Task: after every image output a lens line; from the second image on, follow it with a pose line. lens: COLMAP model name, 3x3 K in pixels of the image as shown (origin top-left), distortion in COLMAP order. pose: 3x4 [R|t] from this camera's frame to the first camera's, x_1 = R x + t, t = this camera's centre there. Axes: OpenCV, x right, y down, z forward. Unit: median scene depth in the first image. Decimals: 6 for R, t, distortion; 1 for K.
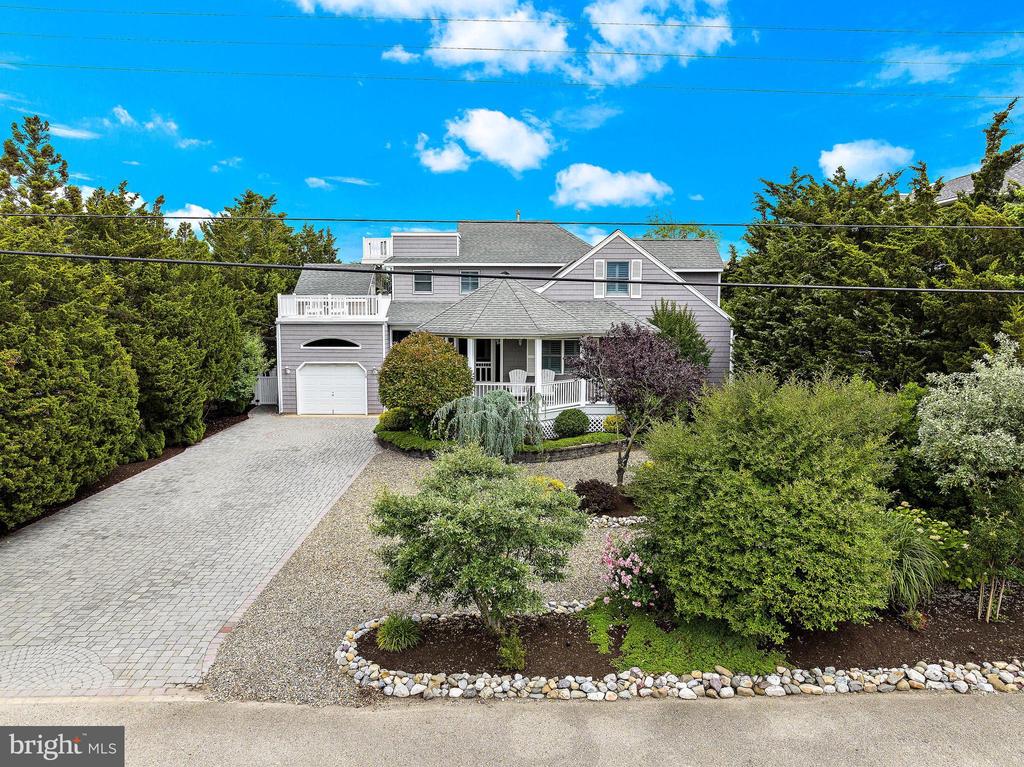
lens RADIAL K [[719.3, 0, 513.7], [0, 719.3, 380.4], [0, 0, 1]] dist [-0.032330, 0.000851]
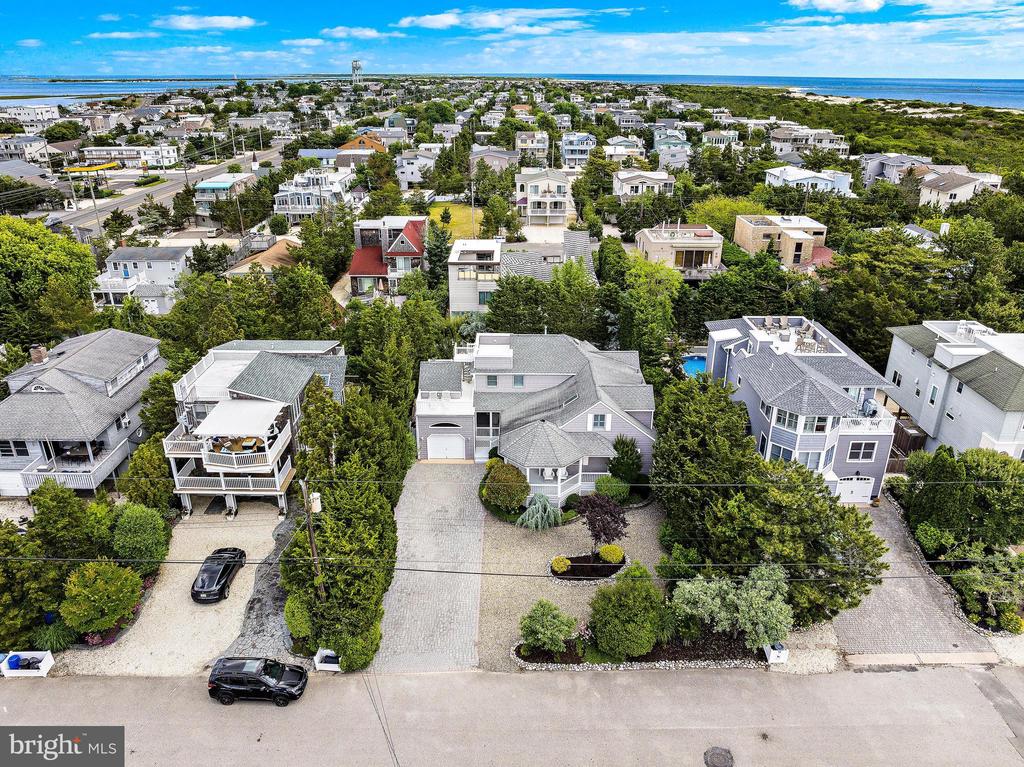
lens RADIAL K [[726.3, 0, 515.5], [0, 726.3, 380.6], [0, 0, 1]] dist [-0.035506, 0.004185]
pose [[0.999998, 0.002152, 0.000321, -0.087864], [-0.002148, 0.953093, 0.302671, -0.854734], [0.000346, -0.302671, 0.953095, -0.874954]]
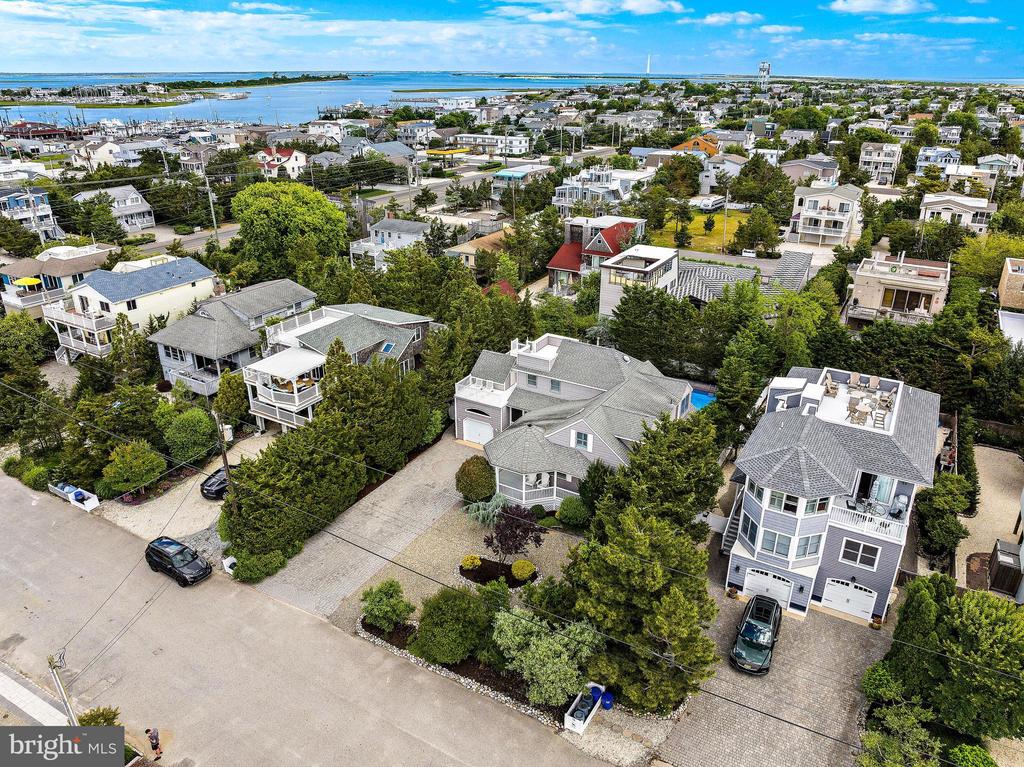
lens RADIAL K [[726.3, 0, 515.5], [0, 726.3, 380.6], [0, 0, 1]] dist [-0.035506, 0.004185]
pose [[0.861432, 0.203239, -0.465435, 0.854255], [-0.052712, 0.947268, 0.316077, -0.888571], [0.505131, -0.247745, 0.826720, -0.639204]]
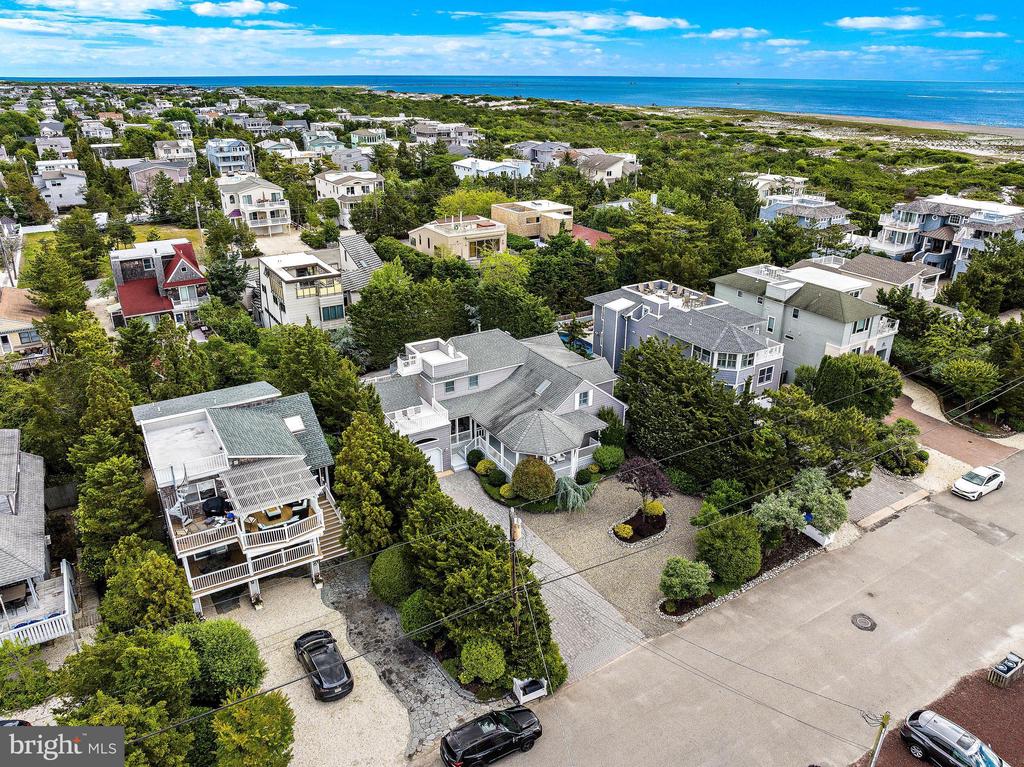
lens RADIAL K [[719.3, 0, 513.7], [0, 719.3, 380.4], [0, 0, 1]] dist [-0.032330, 0.000851]
pose [[0.852075, -0.203478, 0.482250, -1.045557], [0.046851, 0.947295, 0.316917, -0.877070], [-0.521319, -0.247443, 0.816700, -0.617042]]
